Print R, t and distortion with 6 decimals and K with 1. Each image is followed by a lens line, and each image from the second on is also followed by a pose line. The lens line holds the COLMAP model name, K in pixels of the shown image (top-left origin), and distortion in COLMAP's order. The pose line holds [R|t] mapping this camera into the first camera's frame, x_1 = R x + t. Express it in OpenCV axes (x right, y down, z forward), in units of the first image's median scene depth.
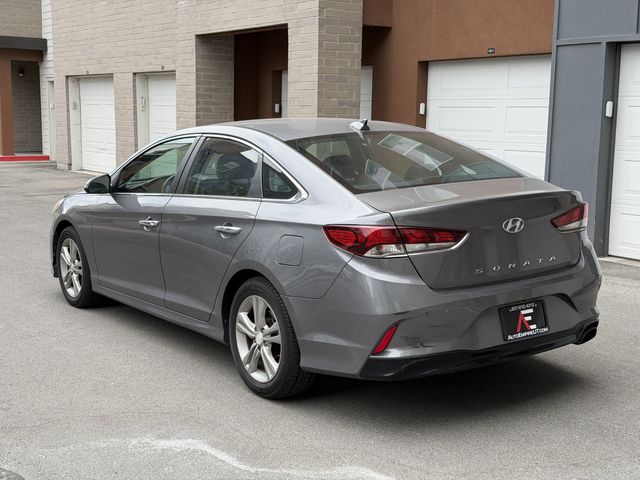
lens RADIAL K [[888.7, 0, 318.7], [0, 888.7, 239.9], [0, 0, 1]] dist [0.097689, 0.000000]
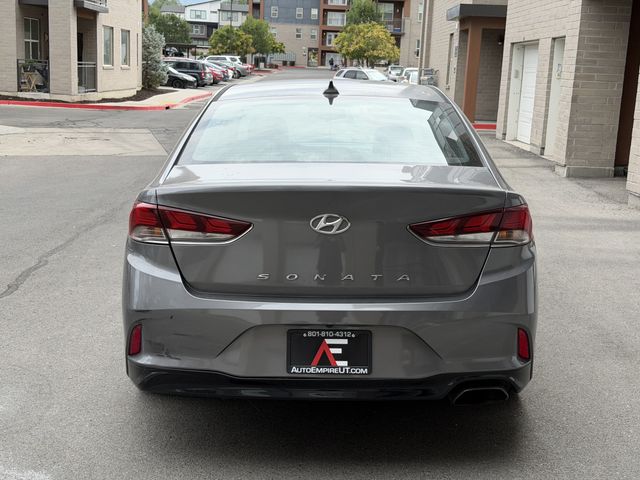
lens RADIAL K [[888.7, 0, 319.8], [0, 888.7, 239.5], [0, 0, 1]] dist [0.097689, 0.000000]
pose [[0.810945, 0.127632, -0.571033, 0.631857], [-0.110273, 0.991769, 0.065067, -0.050647], [0.574638, 0.010204, 0.818344, 0.383725]]
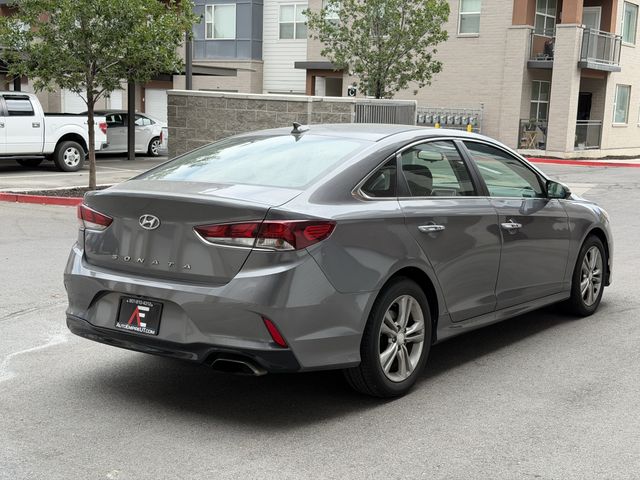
lens RADIAL K [[888.7, 0, 321.0], [0, 888.7, 242.2], [0, 0, 1]] dist [0.097689, 0.000000]
pose [[0.309211, 0.136796, -0.941103, 1.228135], [-0.160253, 0.982944, 0.090225, -0.115867], [0.937394, 0.122916, 0.325859, 0.847693]]
